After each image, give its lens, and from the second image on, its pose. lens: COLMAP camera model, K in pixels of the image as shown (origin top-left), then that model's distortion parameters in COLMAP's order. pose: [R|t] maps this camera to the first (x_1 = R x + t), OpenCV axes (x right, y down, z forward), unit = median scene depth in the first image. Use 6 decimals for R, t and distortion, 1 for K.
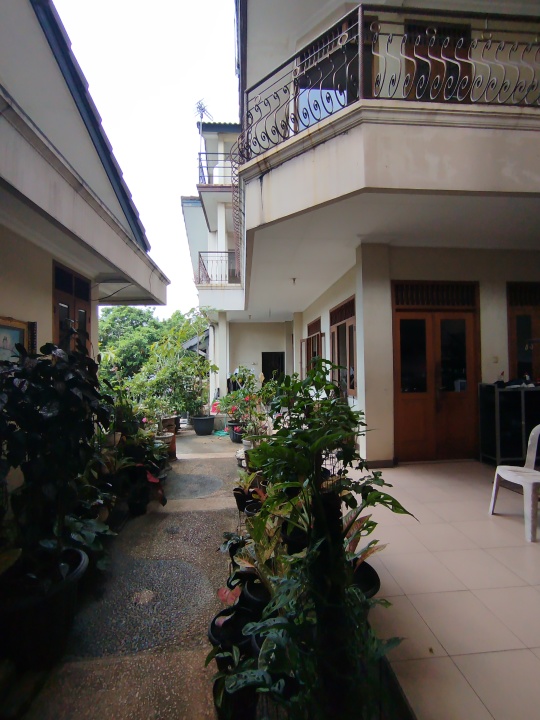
lens RADIAL K [[328.2, 0, 270.2], [0, 328.2, 365.4], [0, 0, 1]] dist [-0.019662, 0.006604]
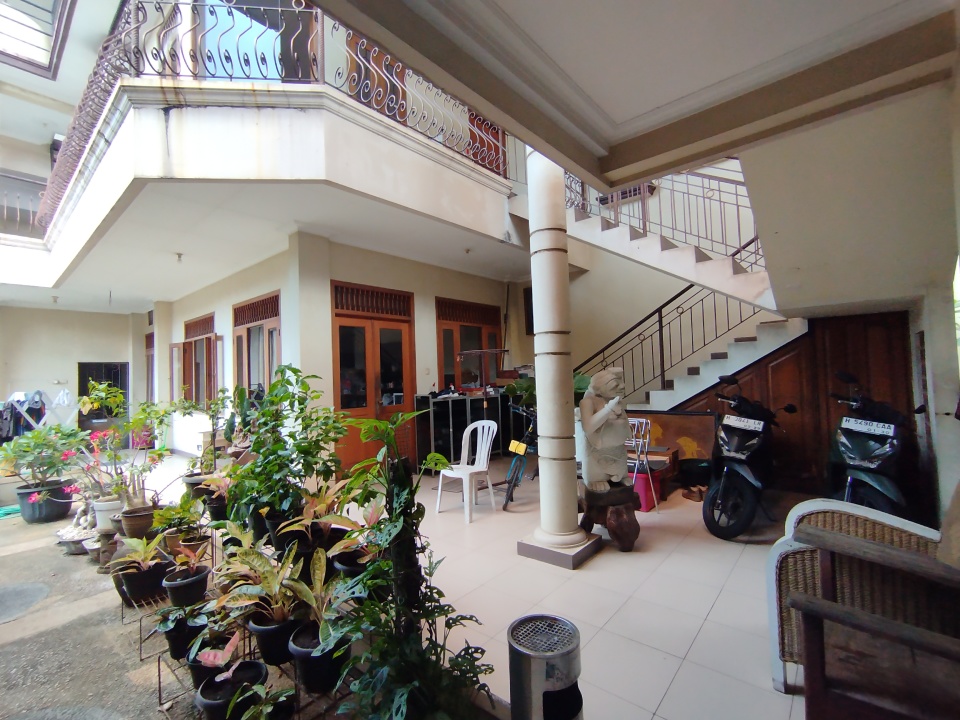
lens RADIAL K [[437.7, 0, 479.8], [0, 437.7, 360.1], [0, 0, 1]] dist [-0.019662, 0.006604]
pose [[0.708391, 0.019942, 0.705539, -0.164071], [0.020505, 0.998597, -0.048813, 0.017630], [-0.705523, 0.049045, 0.706988, -0.089976]]
